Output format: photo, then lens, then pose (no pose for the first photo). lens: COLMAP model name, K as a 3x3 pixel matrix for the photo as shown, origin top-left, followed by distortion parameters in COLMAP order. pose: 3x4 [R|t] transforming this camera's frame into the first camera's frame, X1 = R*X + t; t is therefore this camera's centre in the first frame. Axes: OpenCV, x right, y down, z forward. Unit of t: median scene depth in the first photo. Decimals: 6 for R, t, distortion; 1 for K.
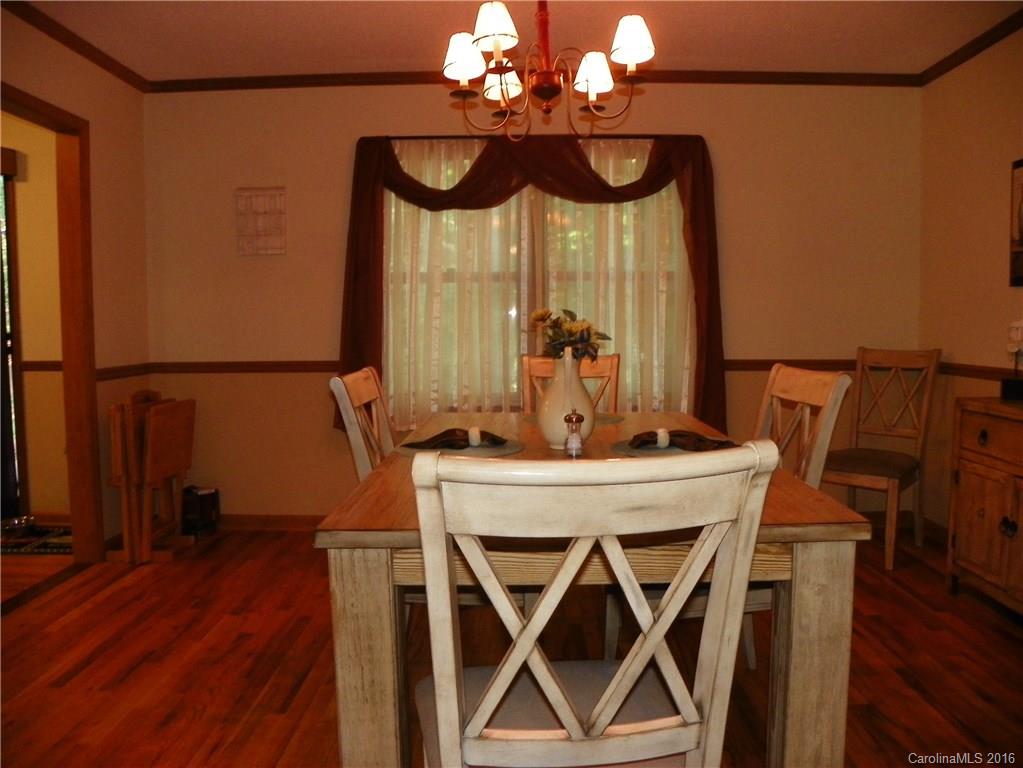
lens RADIAL K [[778.0, 0, 509.7], [0, 778.0, 377.8], [0, 0, 1]] dist [-0.164371, 0.115601]
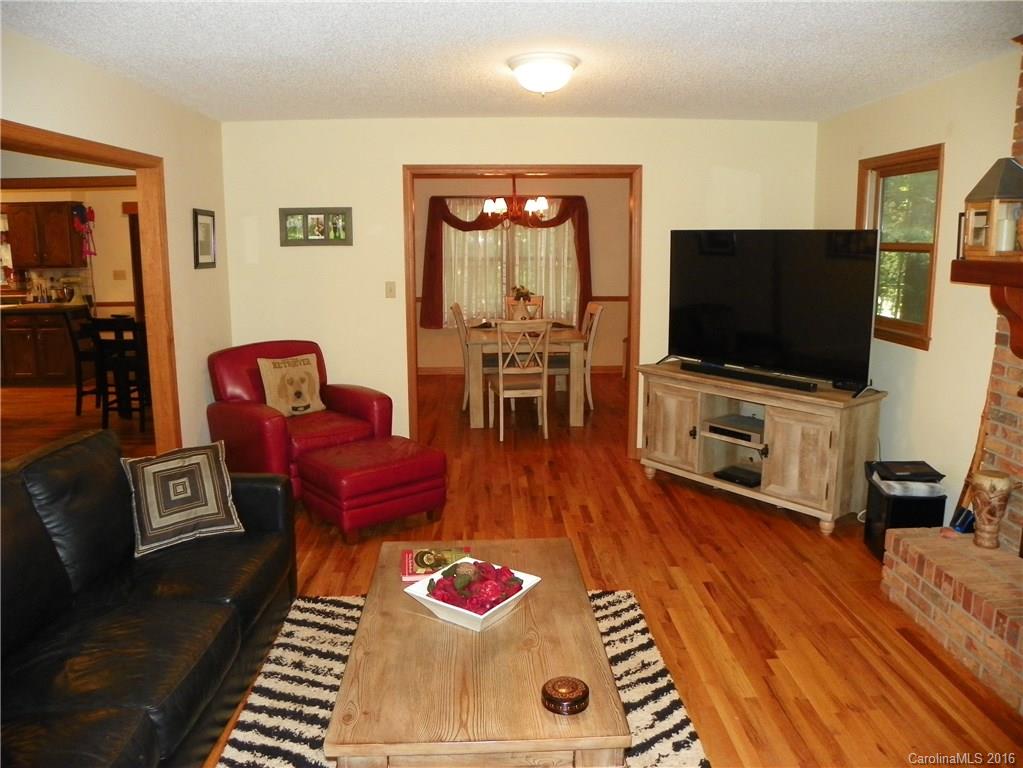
lens RADIAL K [[778.0, 0, 509.7], [0, 778.0, 377.8], [0, 0, 1]] dist [-0.164371, 0.115601]
pose [[0.998876, -0.007392, 0.046825, -0.076125], [0.002447, 0.994489, 0.104809, -0.024360], [-0.047341, -0.104577, 0.993389, -1.313936]]
